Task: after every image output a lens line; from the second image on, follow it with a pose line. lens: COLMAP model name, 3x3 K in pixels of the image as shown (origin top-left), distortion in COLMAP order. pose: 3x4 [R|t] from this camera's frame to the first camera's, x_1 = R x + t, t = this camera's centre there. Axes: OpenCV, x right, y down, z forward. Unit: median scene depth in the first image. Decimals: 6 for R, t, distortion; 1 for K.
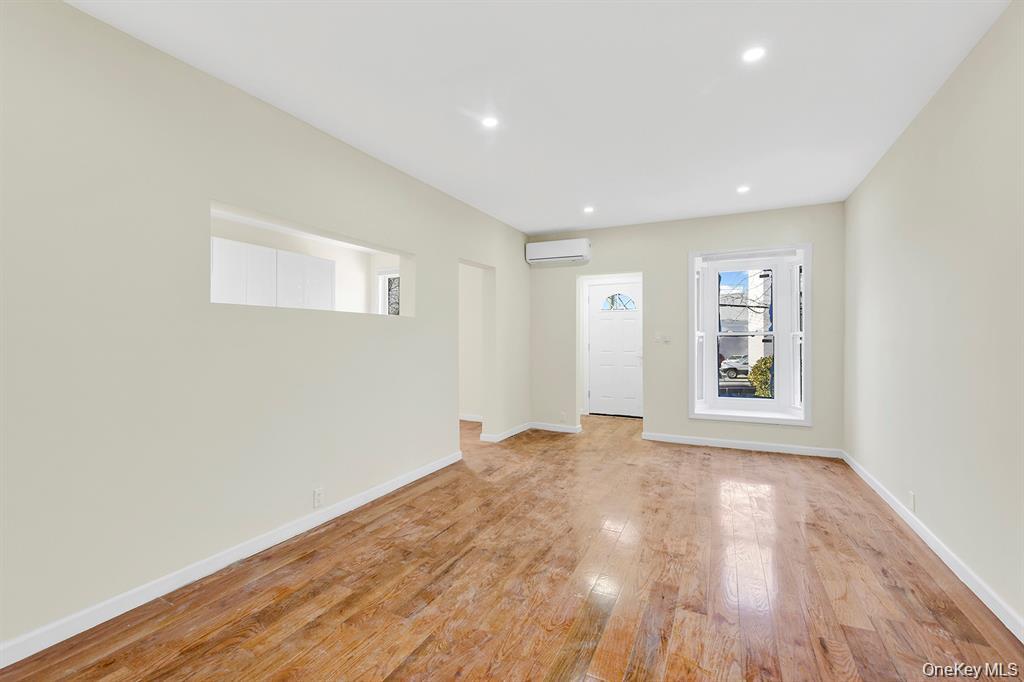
lens RADIAL K [[434.0, 0, 510.2], [0, 434.0, 338.2], [0, 0, 1]] dist [0.008561, -0.002345]
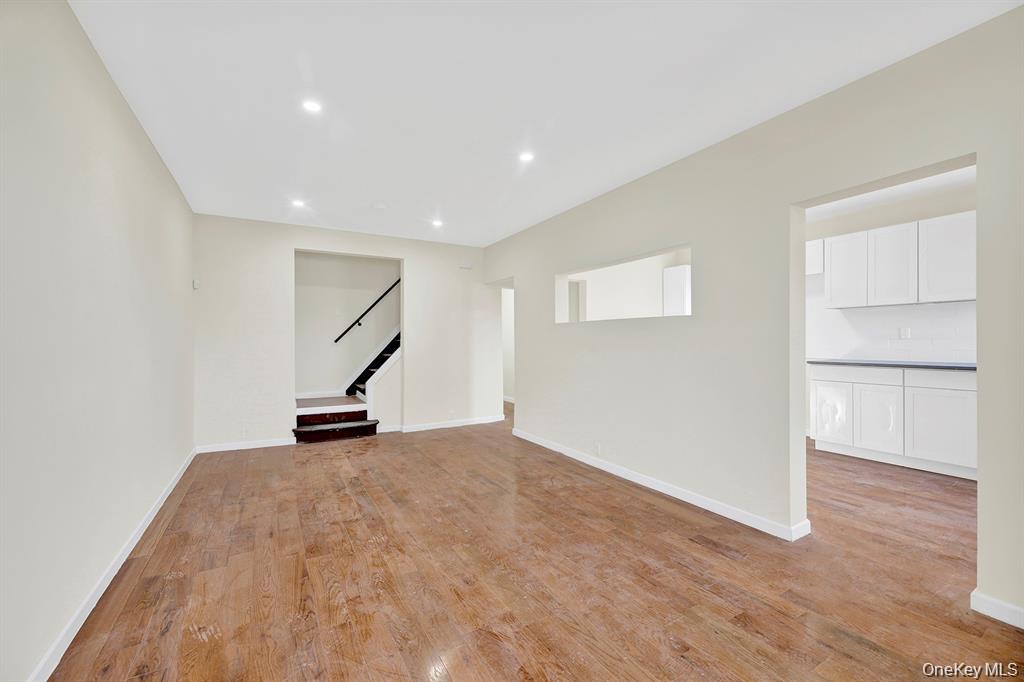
lens RADIAL K [[434.0, 0, 510.5], [0, 434.0, 341.7], [0, 0, 1]] dist [0.008561, -0.002345]
pose [[-0.568825, 0.004107, -0.822449, 0.945660], [0.005526, 0.999984, 0.001172, 0.002138], [0.822440, -0.003878, -0.568838, 1.626497]]
